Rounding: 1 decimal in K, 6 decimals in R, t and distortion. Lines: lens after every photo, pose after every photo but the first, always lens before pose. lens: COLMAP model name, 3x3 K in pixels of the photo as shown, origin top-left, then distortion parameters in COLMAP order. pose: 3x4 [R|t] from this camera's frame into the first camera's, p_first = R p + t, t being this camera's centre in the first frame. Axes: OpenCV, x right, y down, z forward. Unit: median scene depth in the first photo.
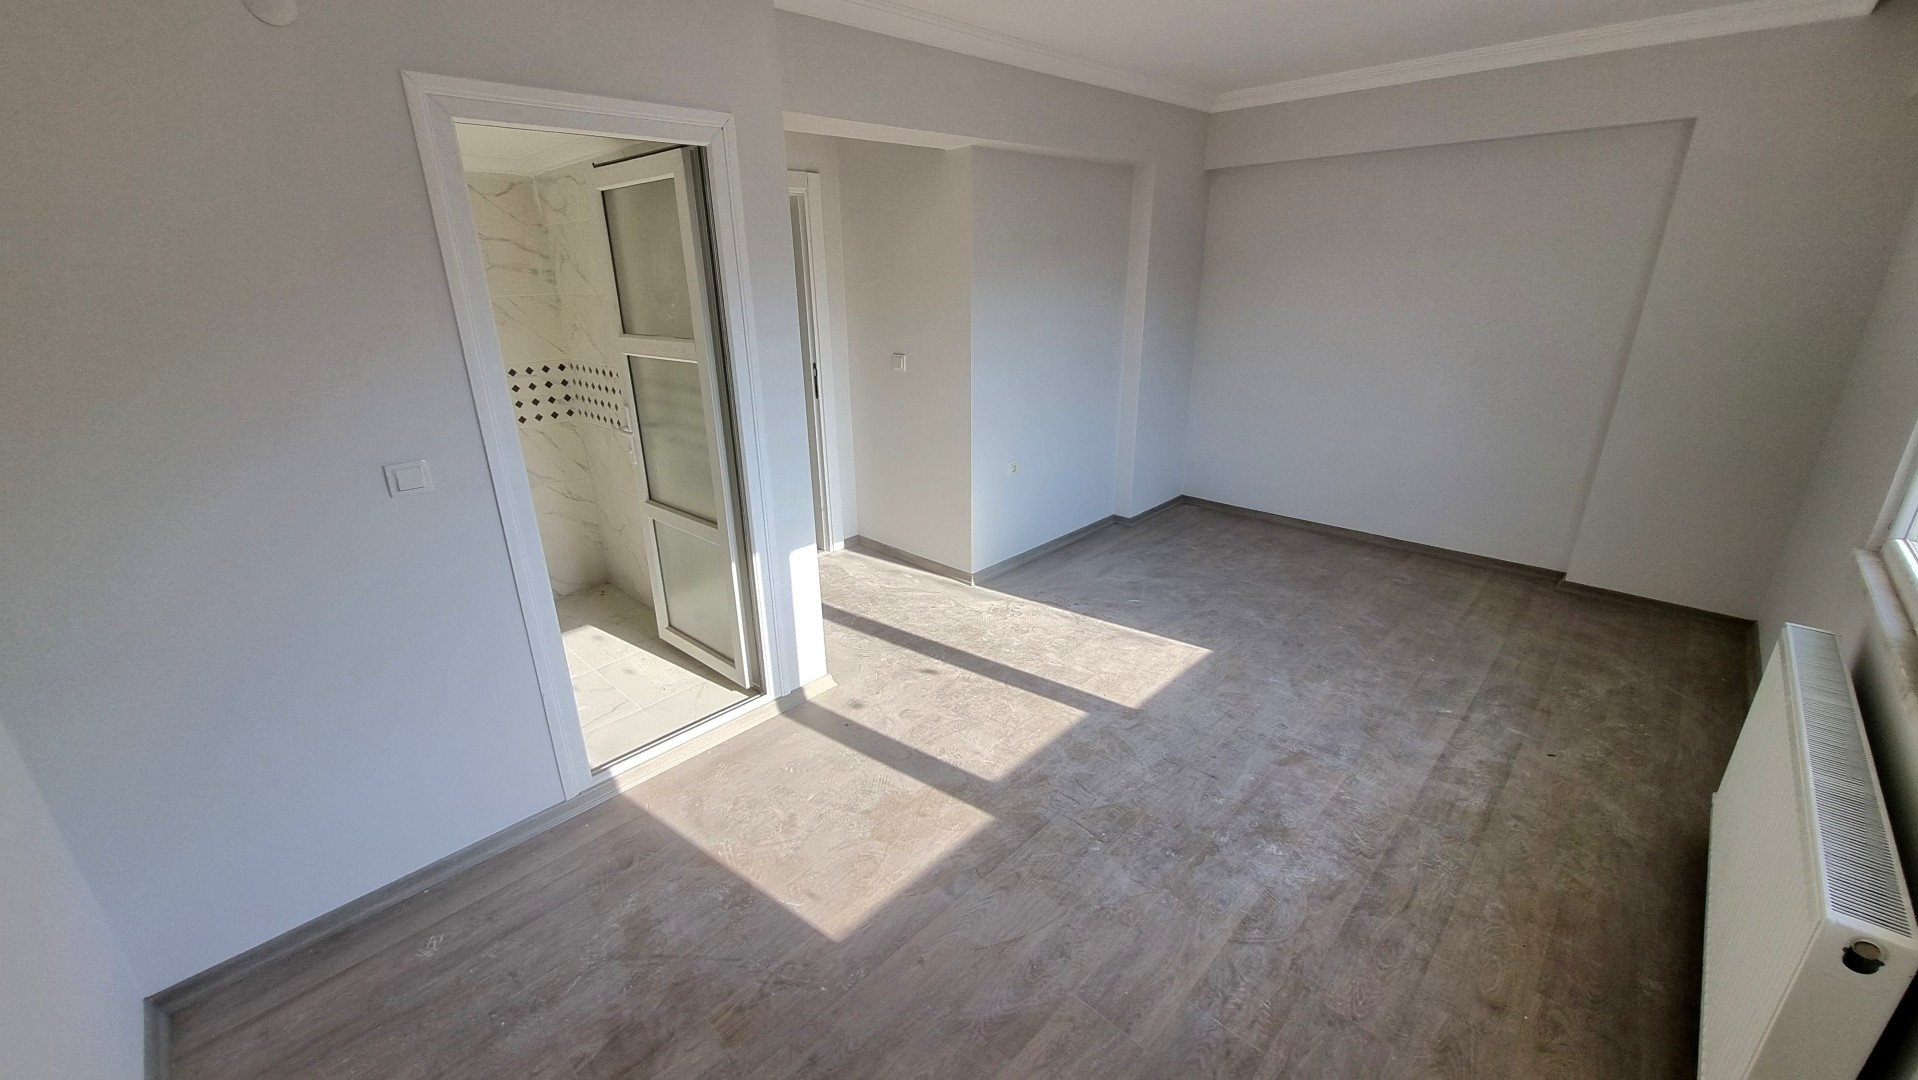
lens RADIAL K [[761.5, 0, 955.0], [0, 761.5, 541.0], [0, 0, 1]] dist [0.002352, 0.000248]
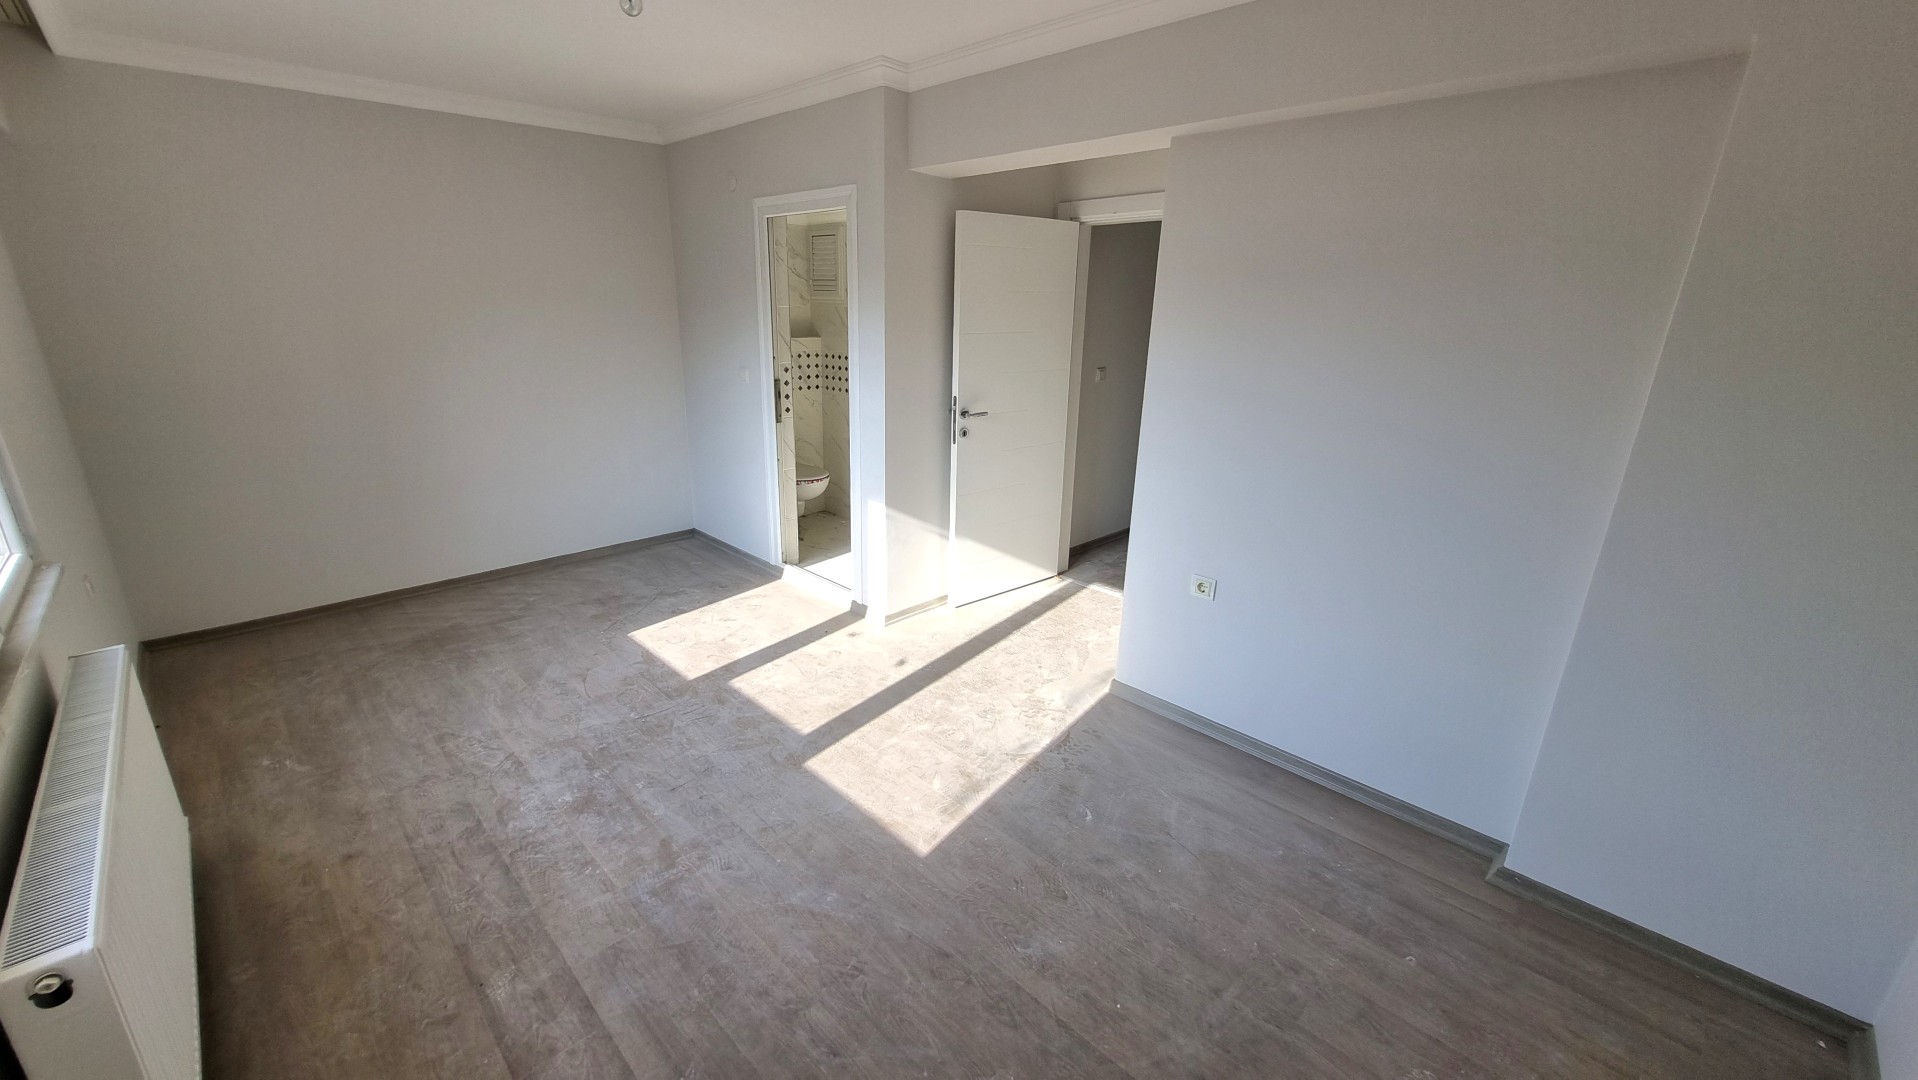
lens RADIAL K [[761.5, 0, 955.4], [0, 761.5, 538.4], [0, 0, 1]] dist [0.002352, 0.000248]
pose [[-0.028557, 0.320404, -0.946851, 1.300536], [-0.356070, 0.881841, 0.309144, -0.488756], [0.934023, 0.345973, 0.088903, 1.240927]]
